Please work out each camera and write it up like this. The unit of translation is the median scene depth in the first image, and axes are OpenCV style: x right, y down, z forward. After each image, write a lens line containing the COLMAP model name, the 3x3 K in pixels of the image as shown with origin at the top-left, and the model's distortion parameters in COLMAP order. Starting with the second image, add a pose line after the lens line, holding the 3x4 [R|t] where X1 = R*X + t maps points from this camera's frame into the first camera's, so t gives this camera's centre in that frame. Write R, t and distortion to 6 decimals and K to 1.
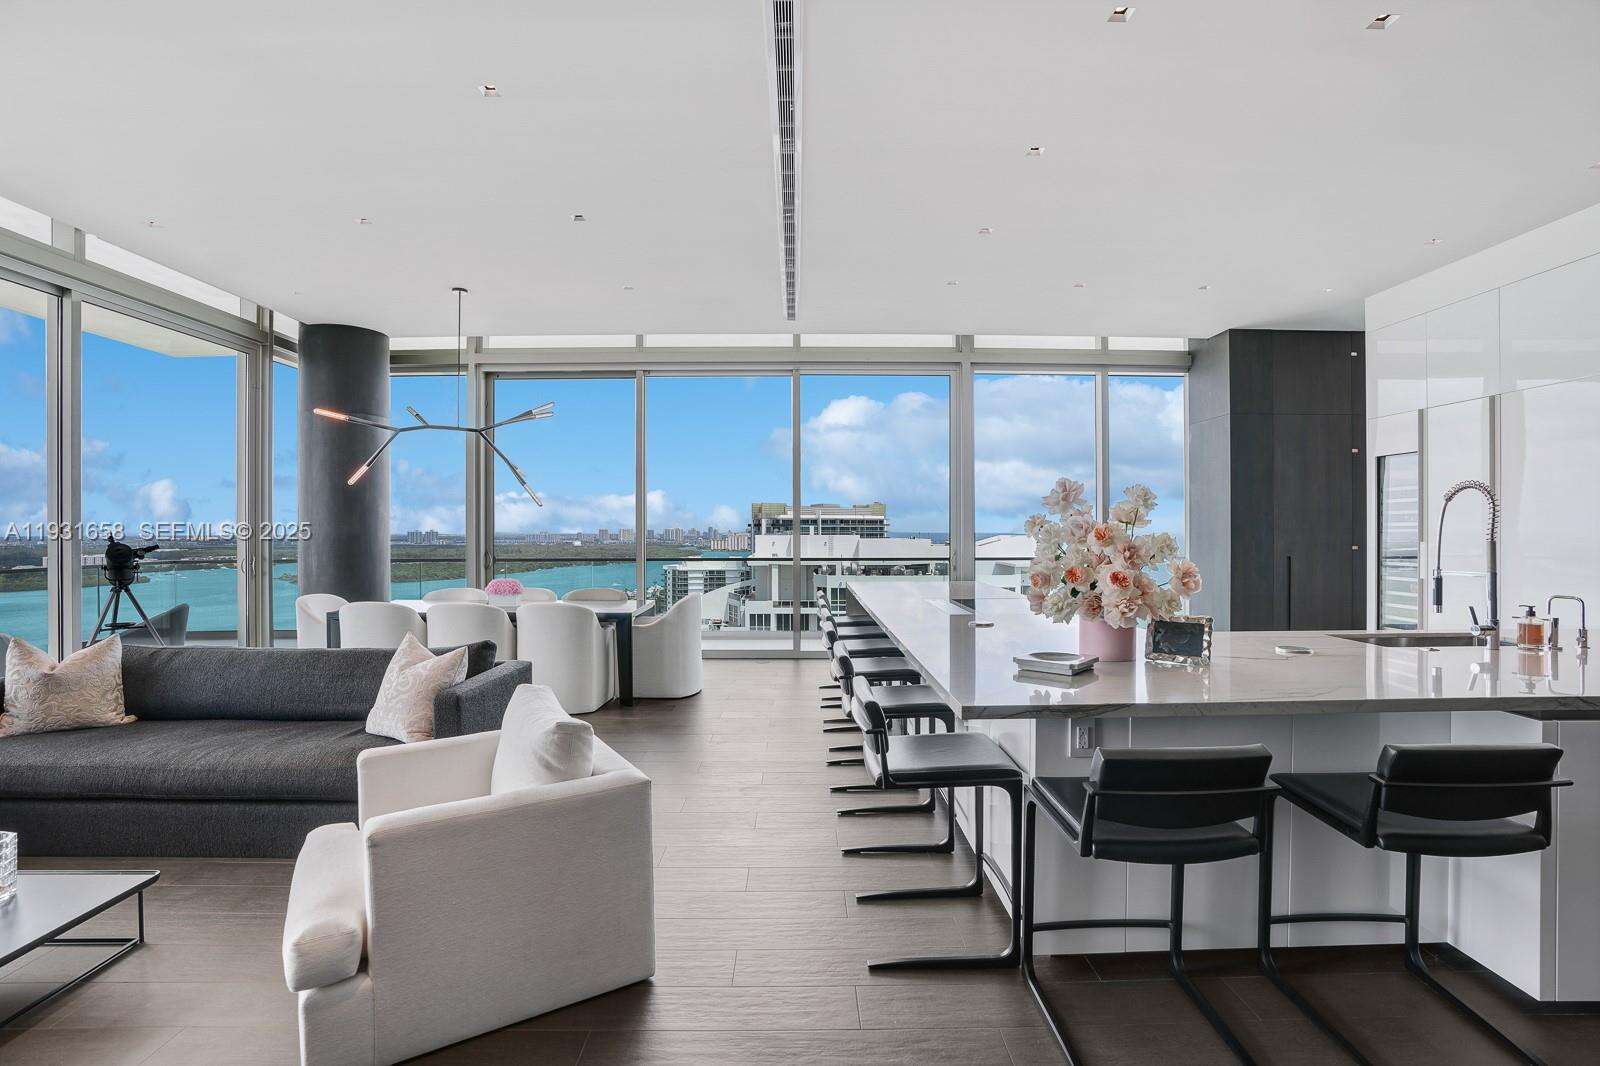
lens RADIAL K [[716.9, 0, 800.0], [0, 716.9, 533.0], [0, 0, 1]] dist [-0.038303, -0.000010]
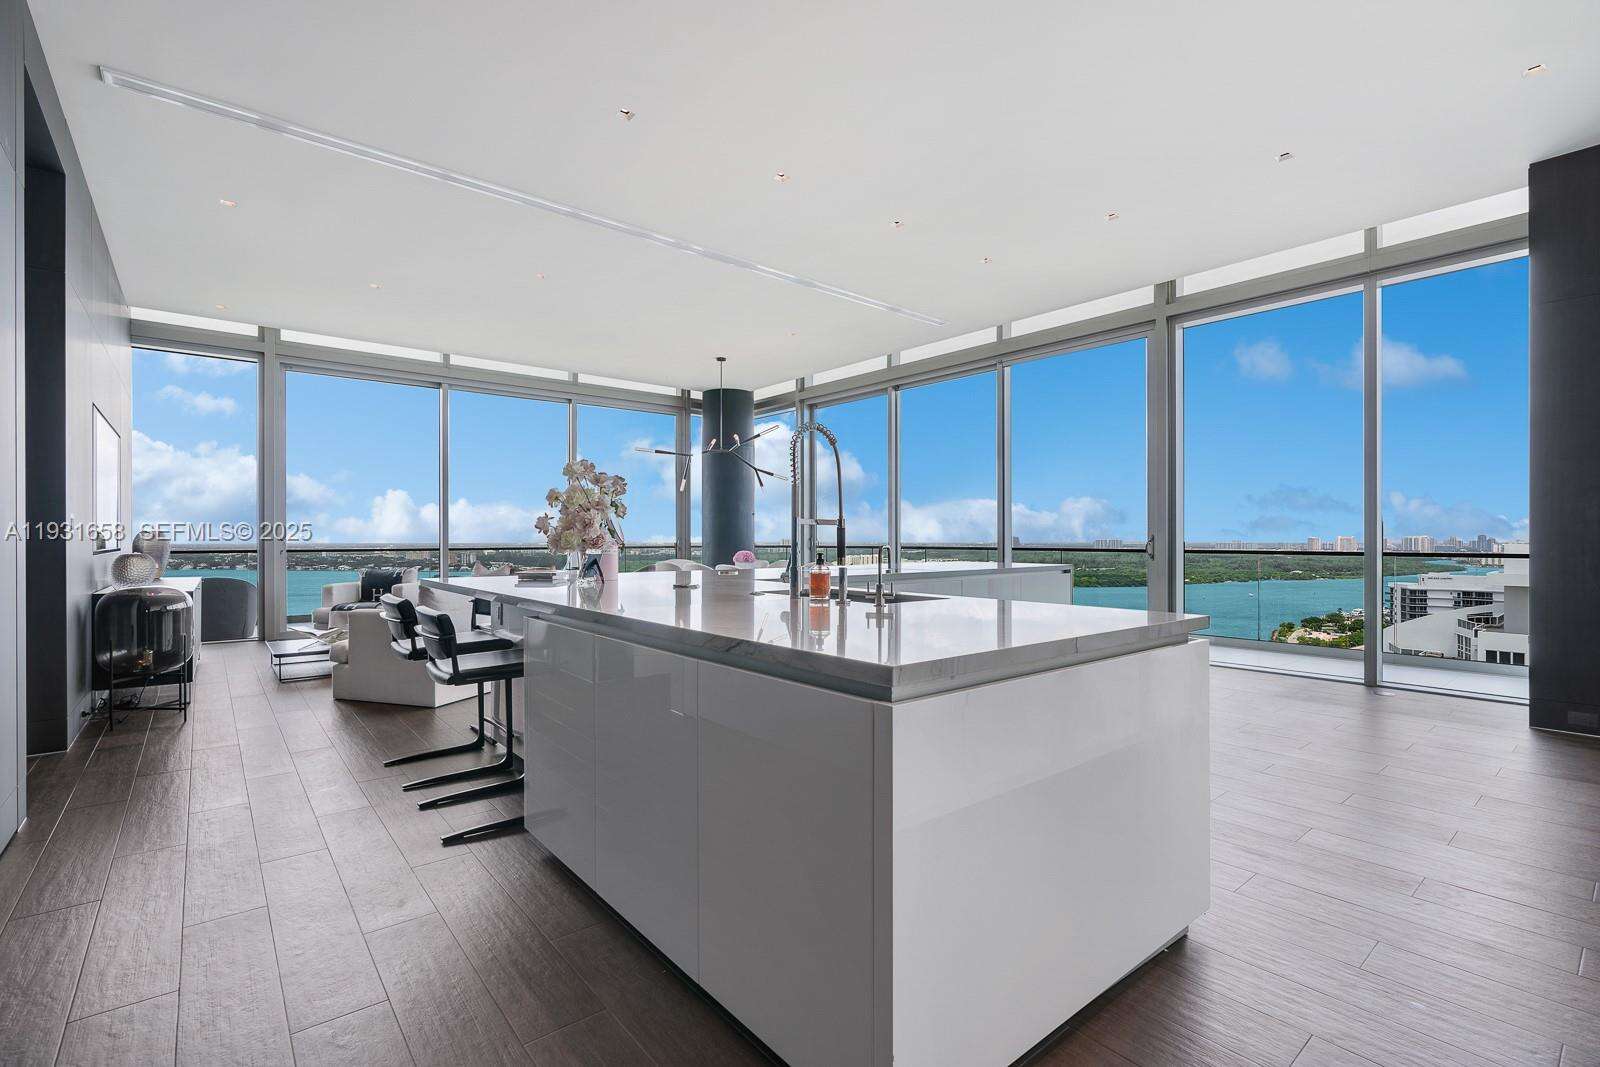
lens RADIAL K [[716.9, 0, 800.0], [0, 716.9, 533.5], [0, 0, 1]] dist [-0.038303, -0.000010]
pose [[0.631298, -0.002355, -0.775537, 0.632241], [-0.004670, 0.999966, -0.006838, 0.029965], [0.775527, 0.007938, 0.631265, 0.130851]]
